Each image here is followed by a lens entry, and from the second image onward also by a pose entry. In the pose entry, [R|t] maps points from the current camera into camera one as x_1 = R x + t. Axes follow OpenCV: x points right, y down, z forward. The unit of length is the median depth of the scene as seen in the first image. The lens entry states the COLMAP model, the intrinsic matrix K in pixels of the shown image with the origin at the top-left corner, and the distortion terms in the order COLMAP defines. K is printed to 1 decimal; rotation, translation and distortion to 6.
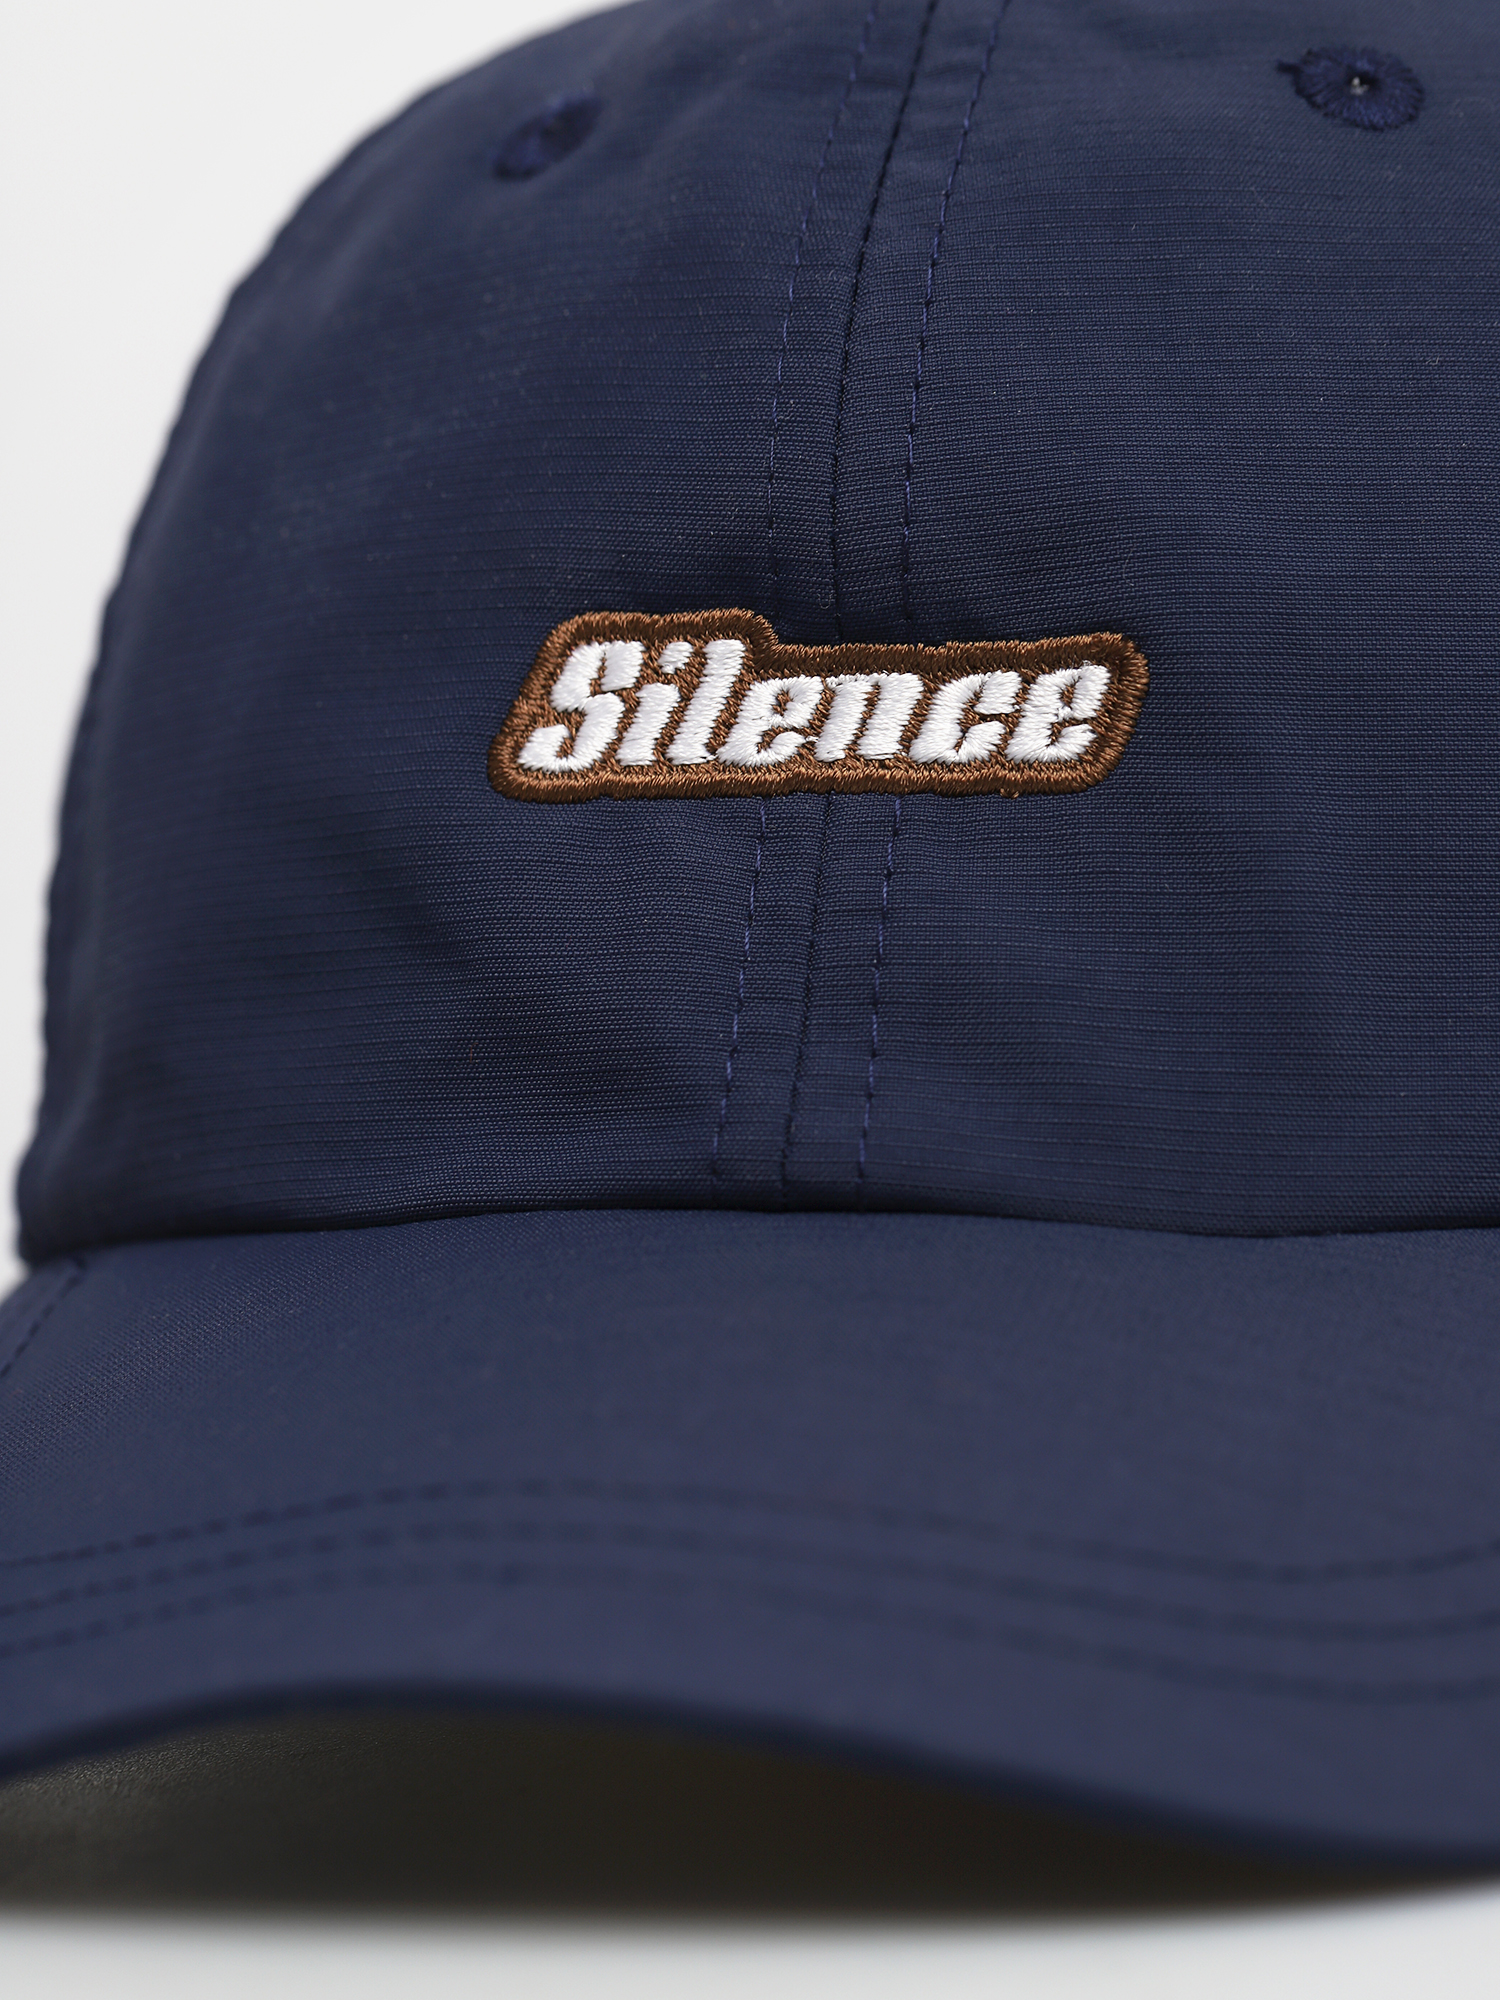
lens RADIAL K [[8103.0, 0, 750.4], [0, 8103.0, 999.4], [0, 0, 1]] dist [-0.027276, 0.000000]
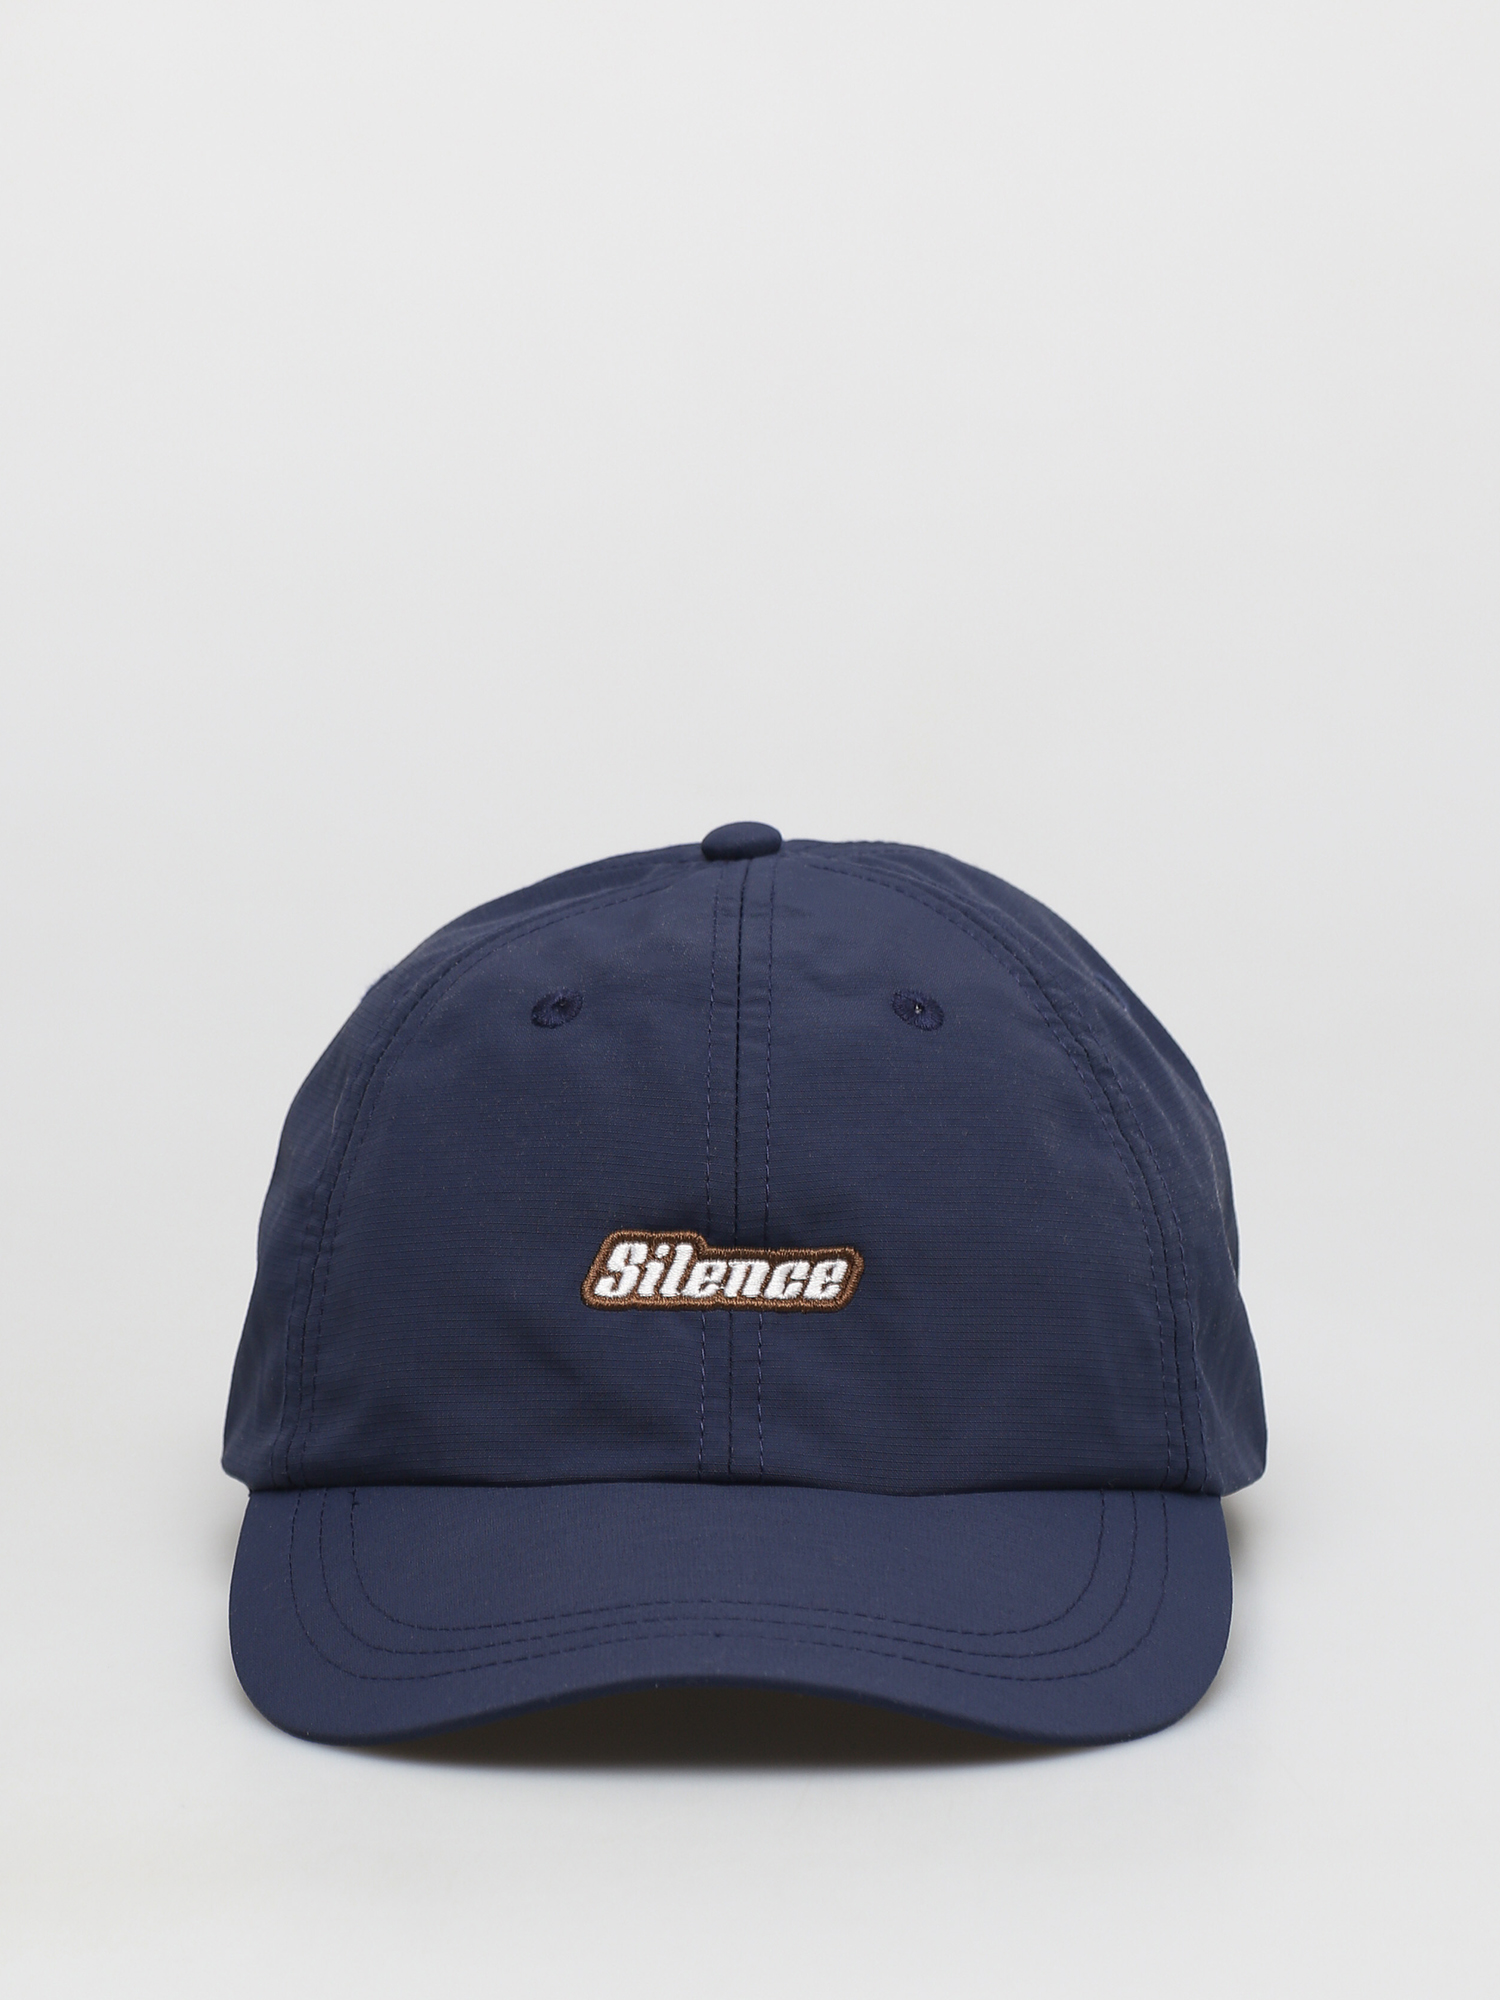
lens RADIAL K [[8103.0, 0, 749.9], [0, 8103.0, 1000.5], [0, 0, 1]] dist [-0.027276, 0.000000]
pose [[0.962515, 0.020421, 0.270460, -0.645747], [-0.021923, 0.999756, 0.002534, -0.124881], [-0.270343, -0.008368, 0.962728, -1.347158]]
